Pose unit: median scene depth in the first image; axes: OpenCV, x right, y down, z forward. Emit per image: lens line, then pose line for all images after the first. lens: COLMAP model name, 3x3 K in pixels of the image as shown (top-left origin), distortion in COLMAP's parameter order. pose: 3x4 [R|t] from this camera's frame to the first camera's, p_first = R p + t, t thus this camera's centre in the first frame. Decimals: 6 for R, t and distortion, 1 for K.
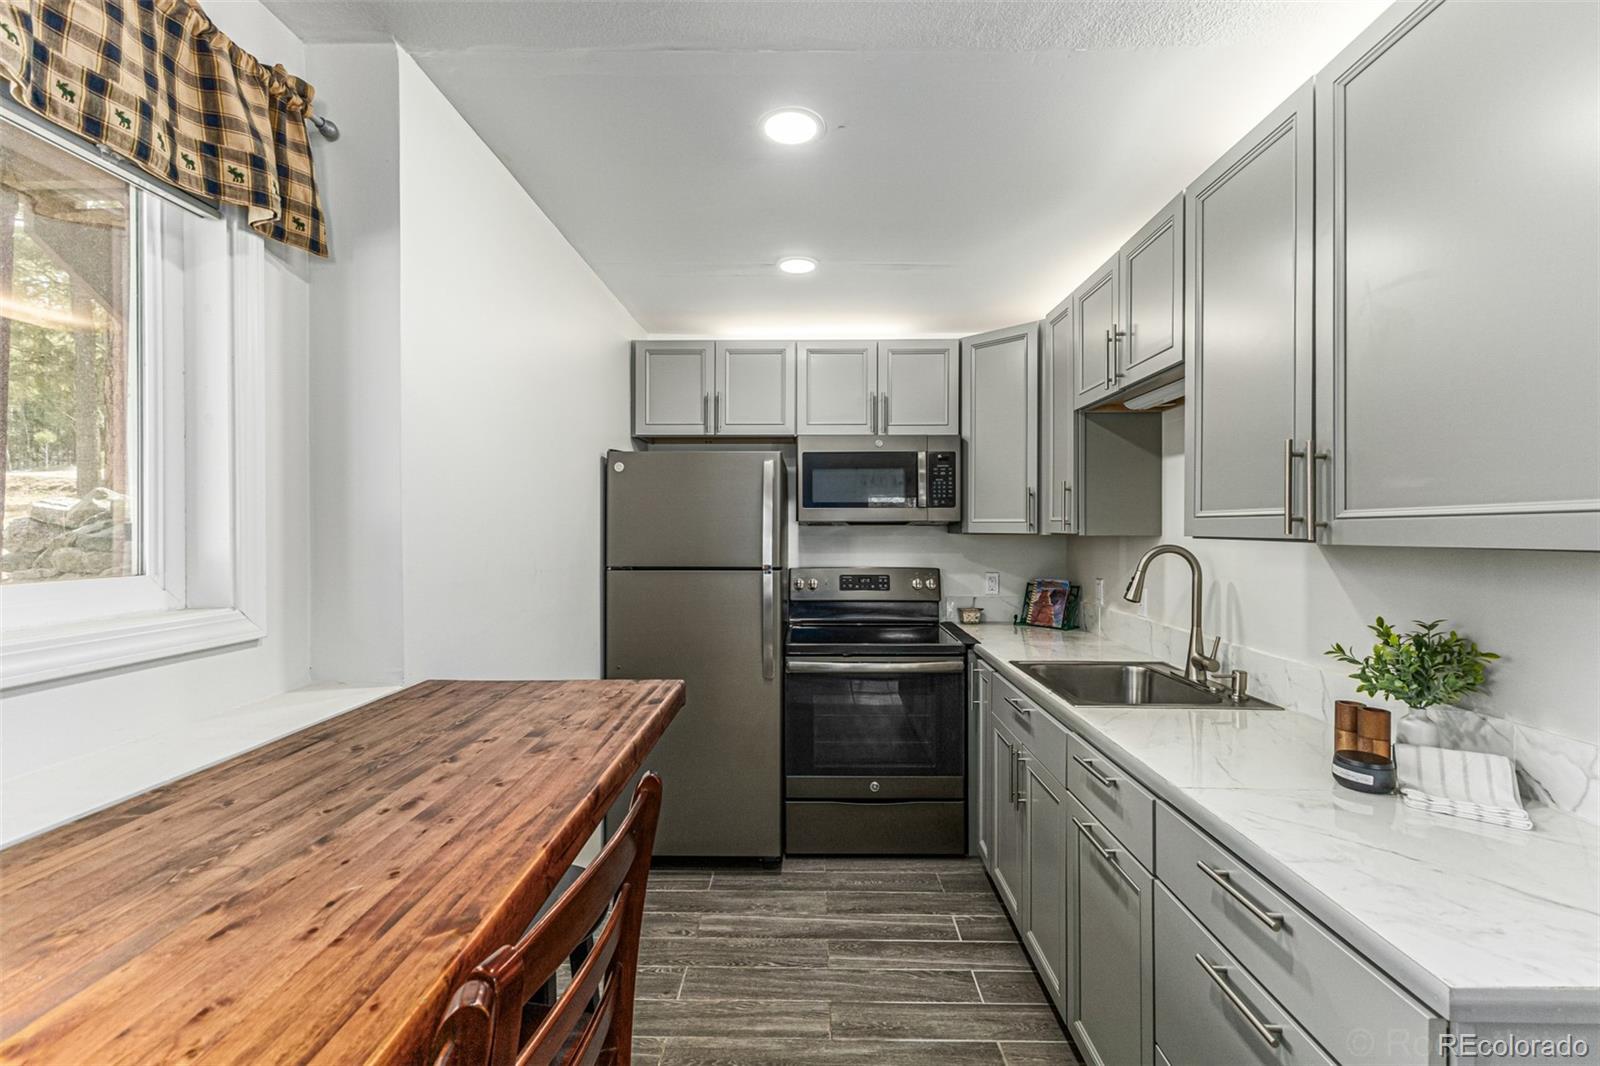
lens RADIAL K [[686.0, 0, 797.8], [0, 686.0, 529.4], [0, 0, 1]] dist [0.010014, -0.003624]
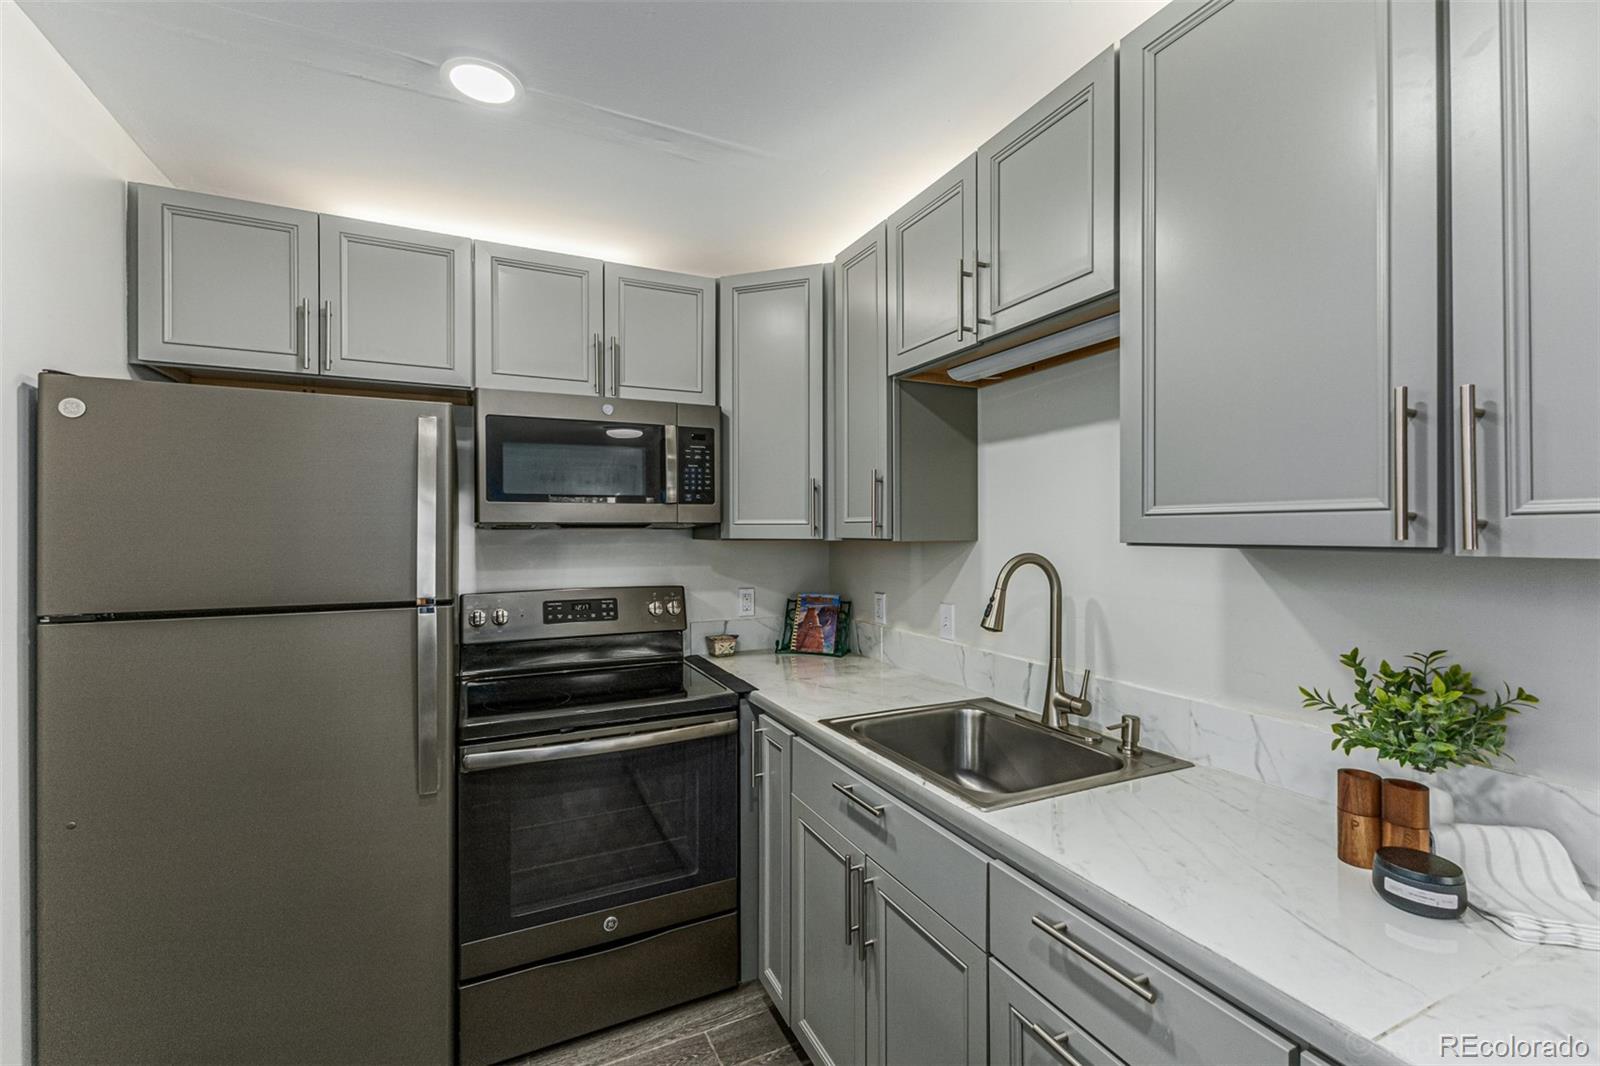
lens RADIAL K [[689.1, 0, 800.0], [0, 689.1, 533.0], [0, 0, 1]] dist [0.011709, -0.003874]
pose [[0.892772, -0.003887, 0.450492, -0.022280], [0.004345, 0.999991, 0.000018, -0.000817], [-0.450488, 0.001941, 0.892780, 0.299557]]
